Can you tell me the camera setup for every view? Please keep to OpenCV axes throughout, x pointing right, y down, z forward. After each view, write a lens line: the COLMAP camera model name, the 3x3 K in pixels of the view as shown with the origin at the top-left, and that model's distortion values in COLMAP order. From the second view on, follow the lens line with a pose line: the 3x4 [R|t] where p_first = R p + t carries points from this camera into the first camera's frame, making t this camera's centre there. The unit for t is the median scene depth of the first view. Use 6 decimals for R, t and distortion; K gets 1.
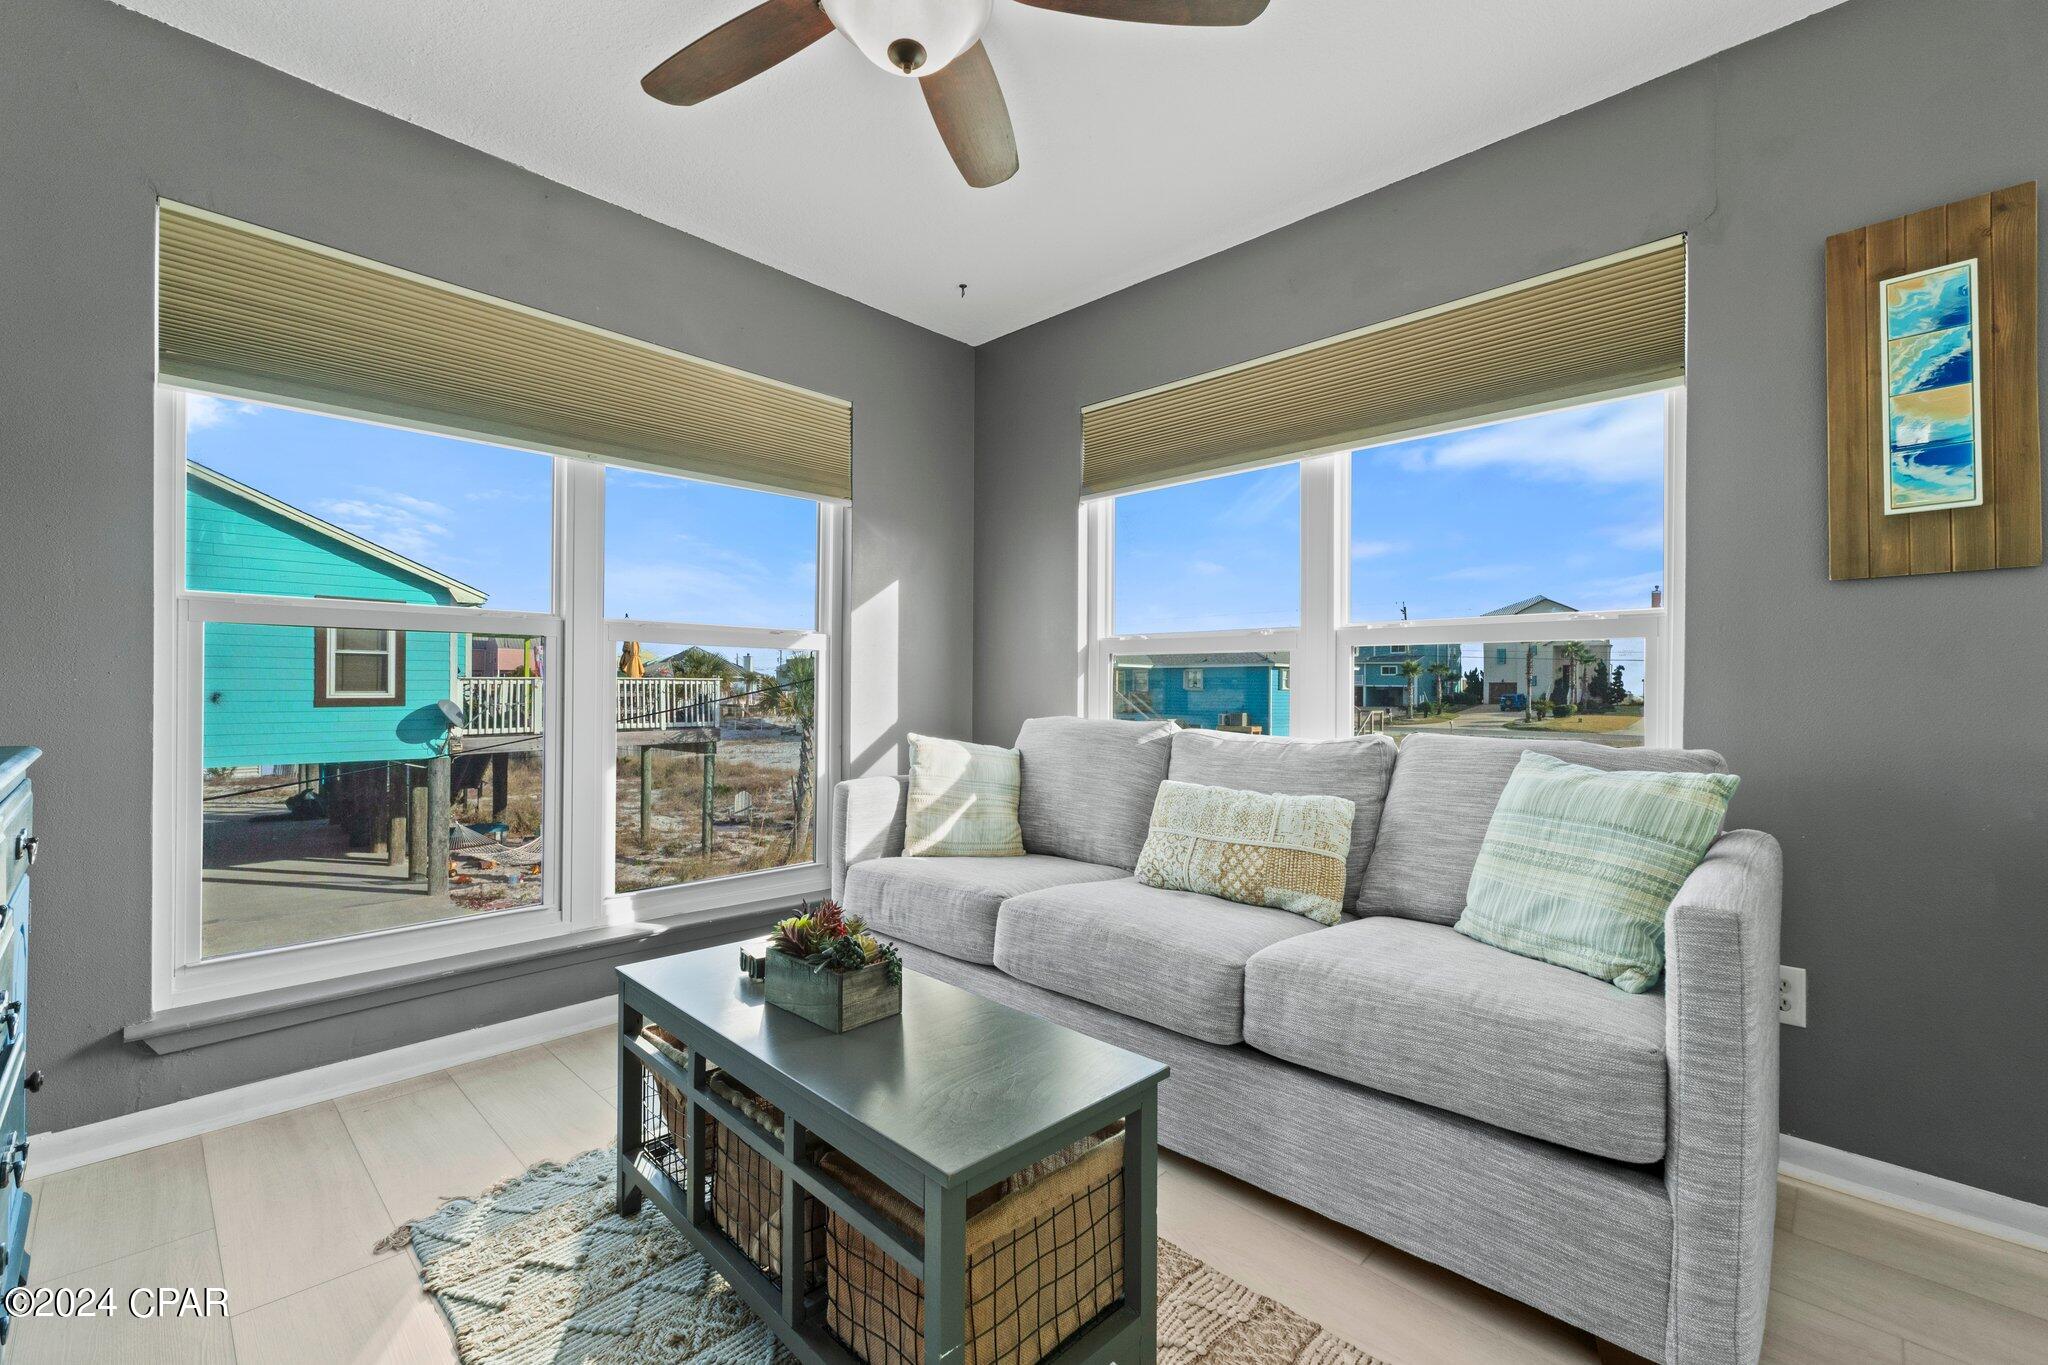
lens RADIAL K [[853.5, 0, 1022.2], [0, 853.5, 688.5], [0, 0, 1]] dist [0.003552, 0.001057]
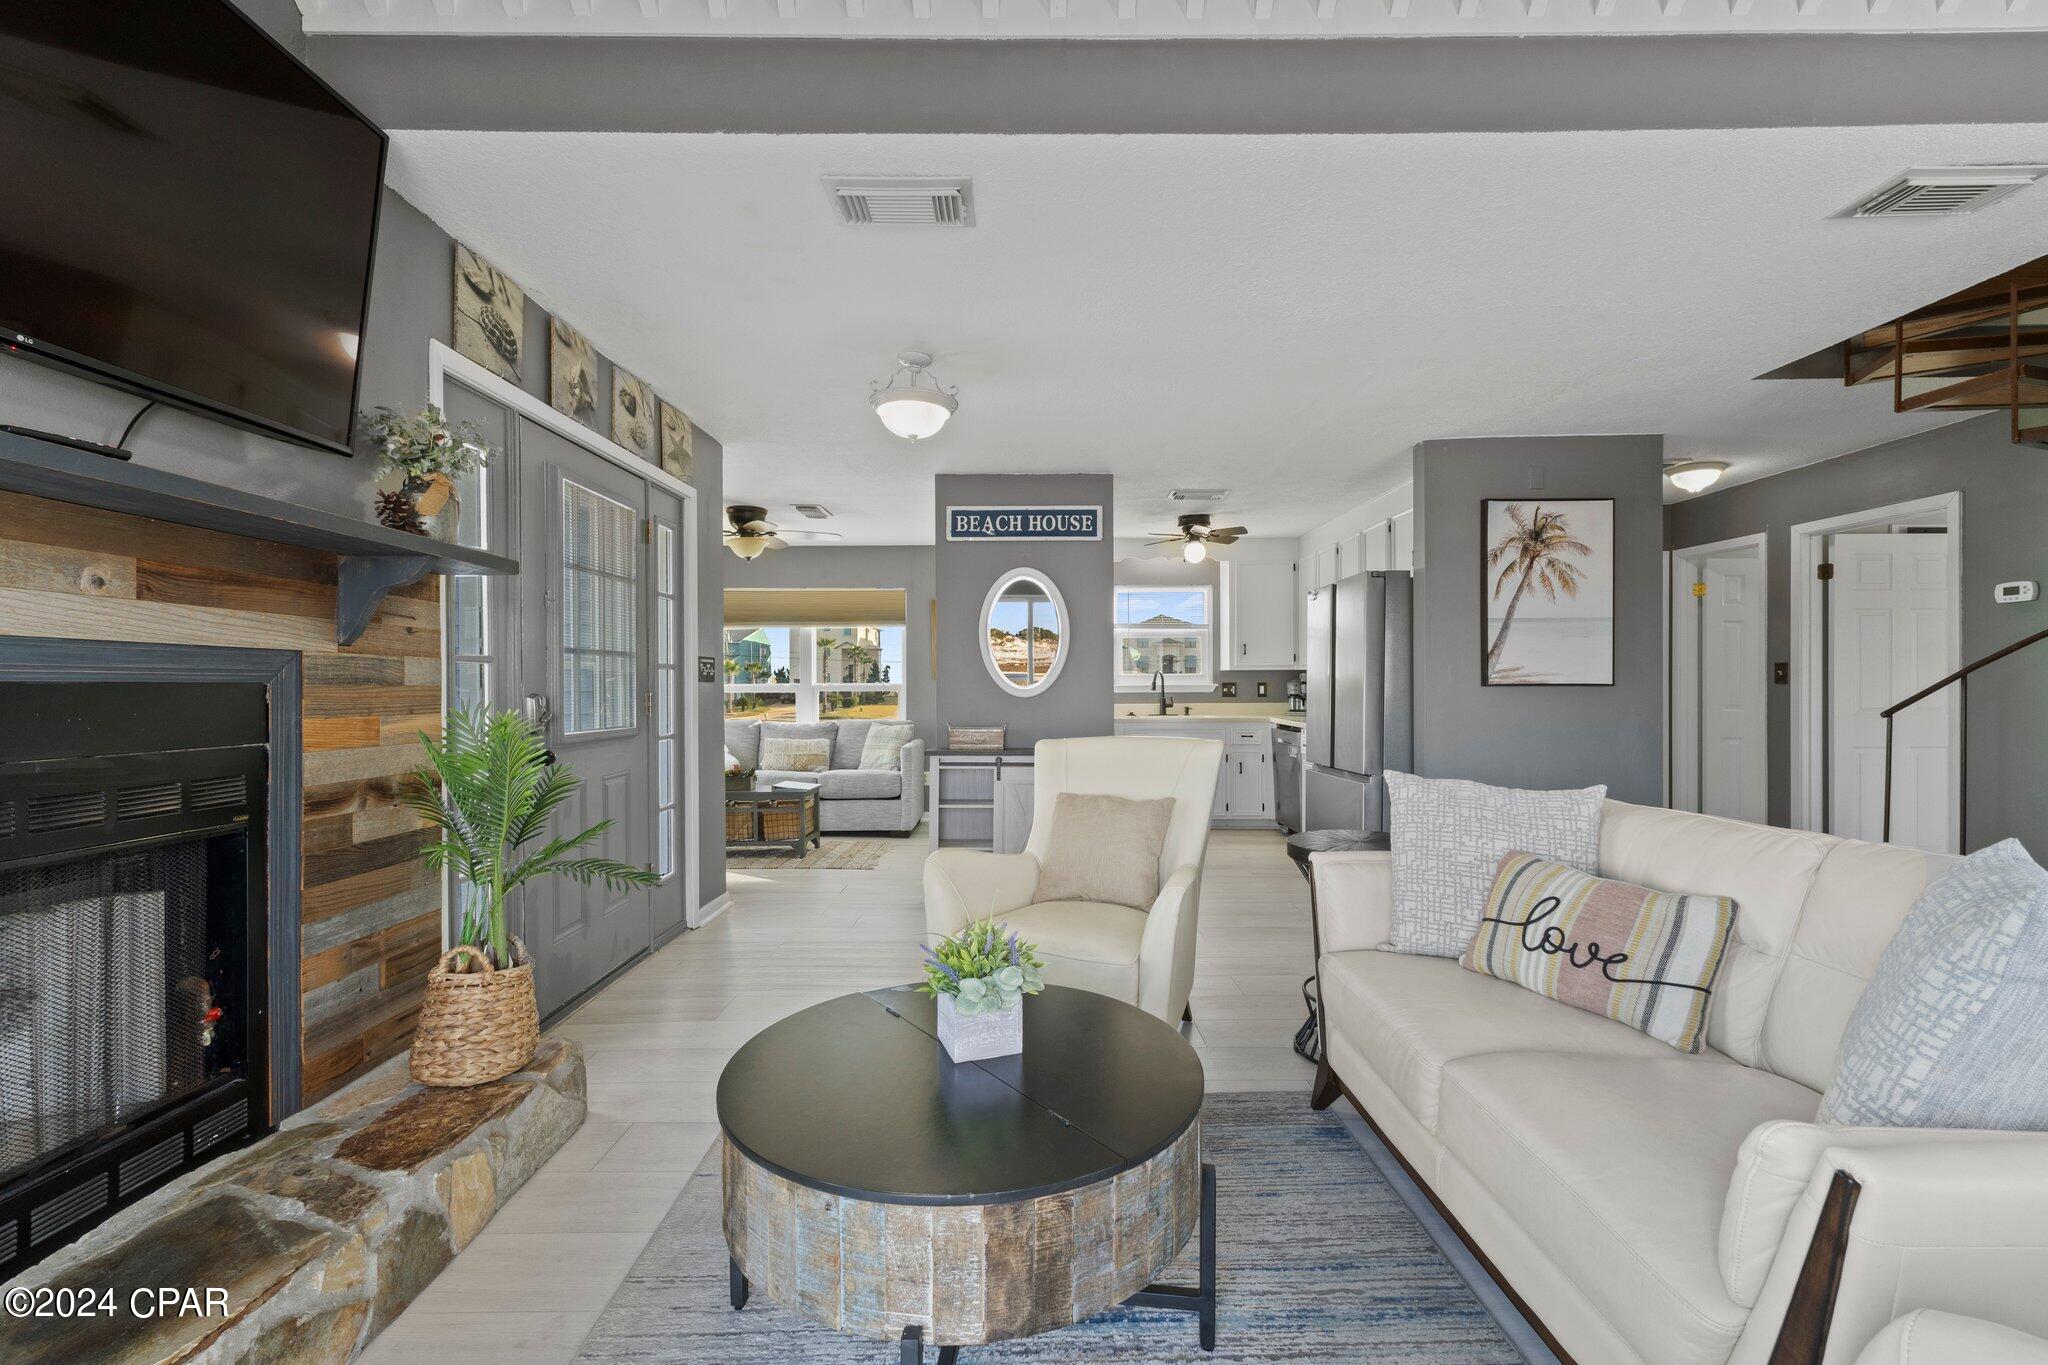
lens RADIAL K [[853.5, 0, 1022.2], [0, 853.5, 688.5], [0, 0, 1]] dist [0.003552, 0.001057]
pose [[0.720054, -0.008381, 0.693867, -1.659640], [0.004149, 0.999961, 0.007773, -0.111745], [-0.693905, -0.002718, 0.720061, -2.331447]]
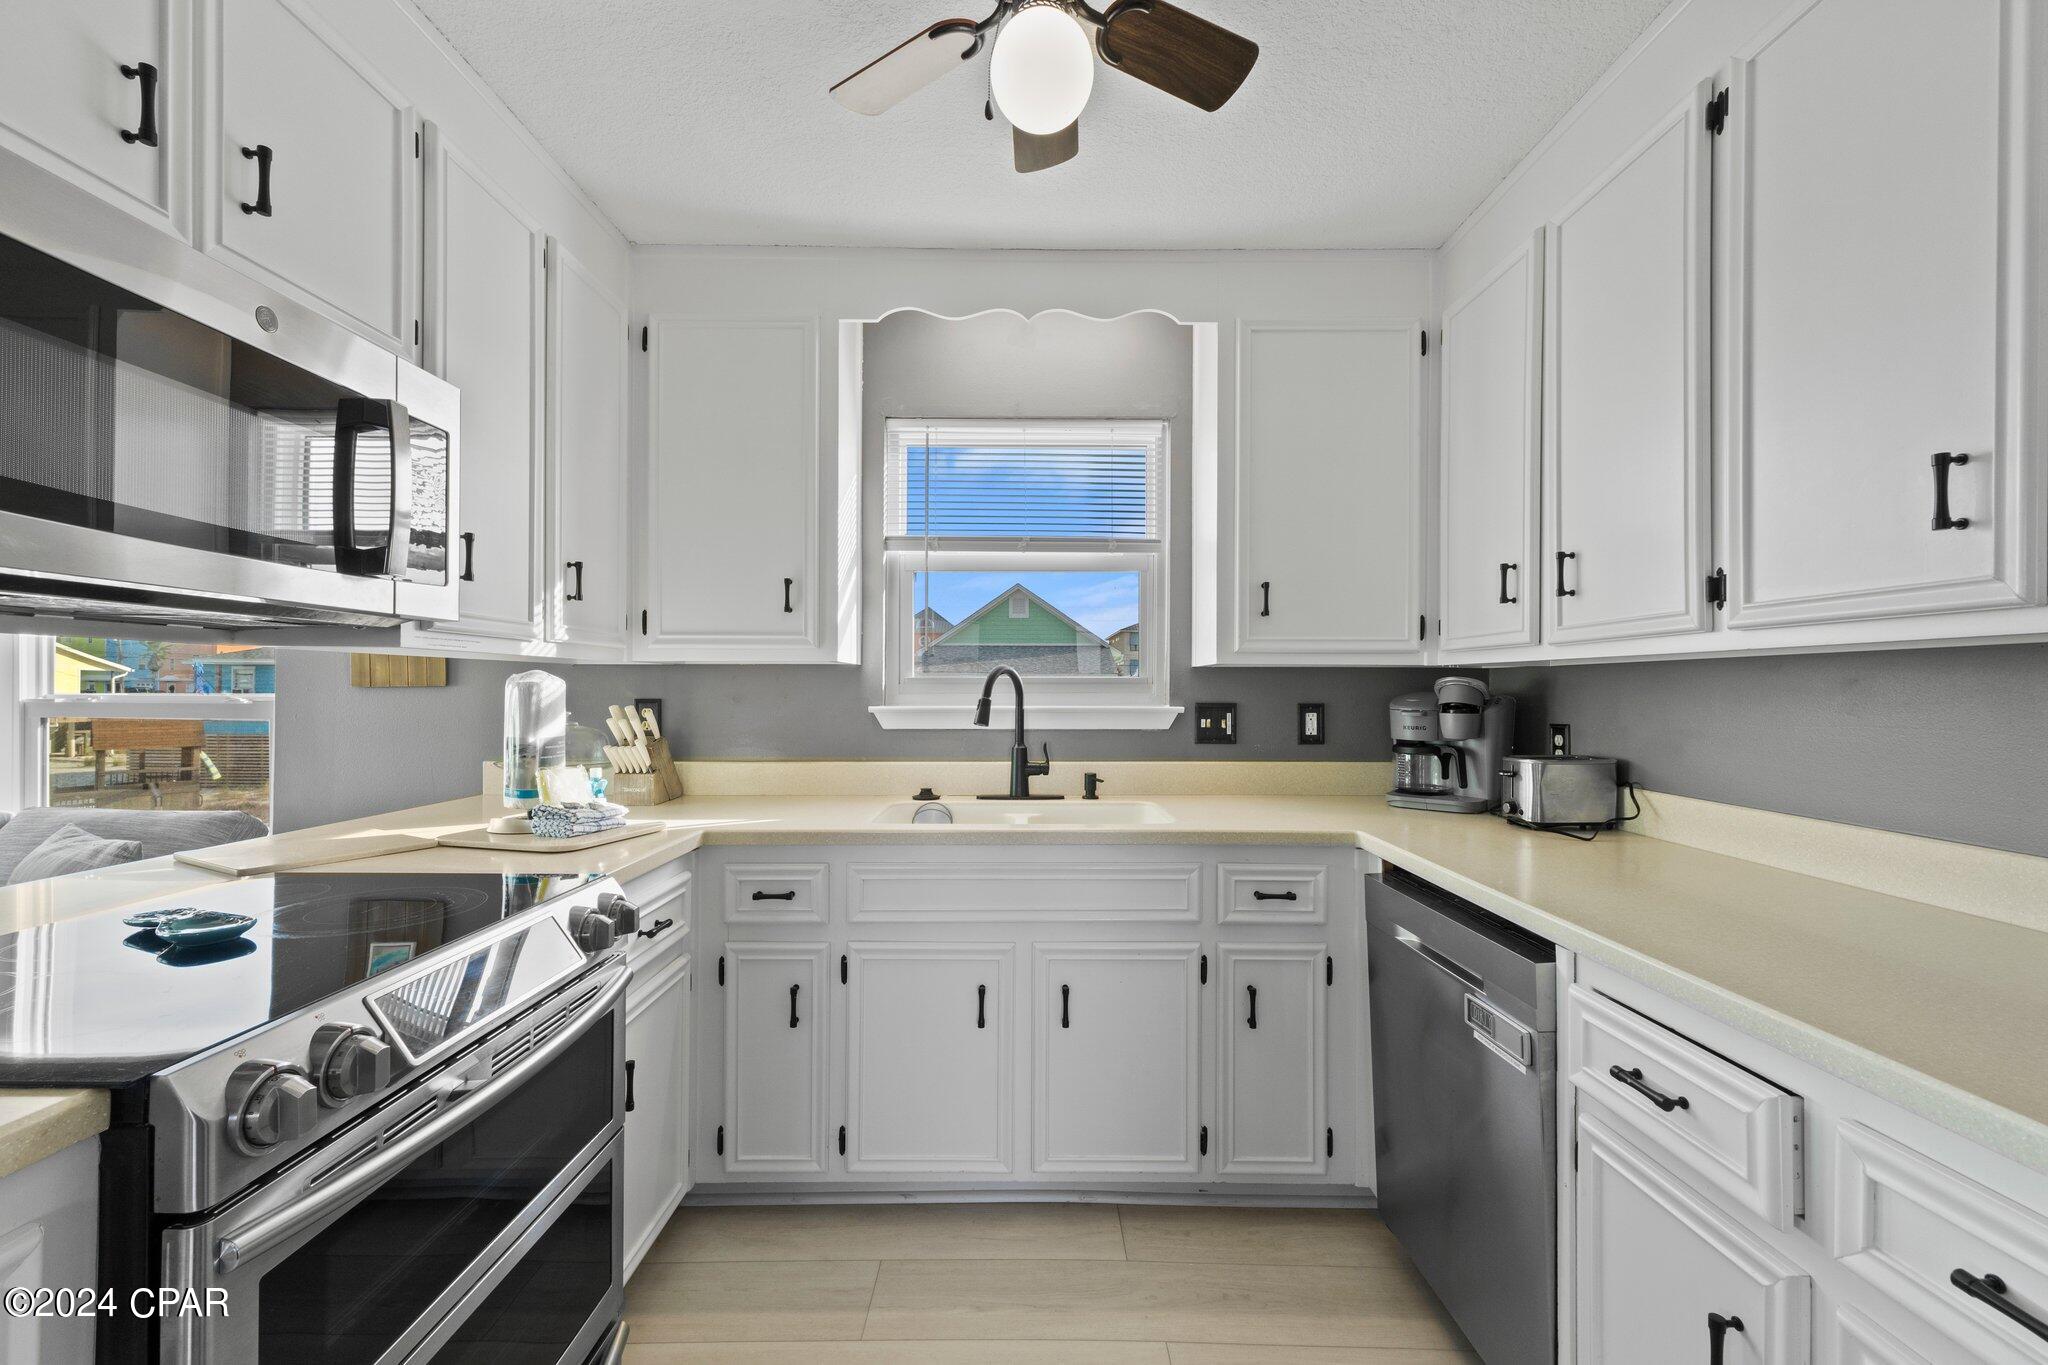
lens RADIAL K [[853.5, 0, 1022.2], [0, 853.5, 688.5], [0, 0, 1]] dist [0.003552, 0.001057]
pose [[0.719709, 0.003152, 0.694269, 0.736579], [-0.003530, 0.999993, -0.000880, -0.124810], [-0.694267, -0.001817, 0.719715, -0.832846]]
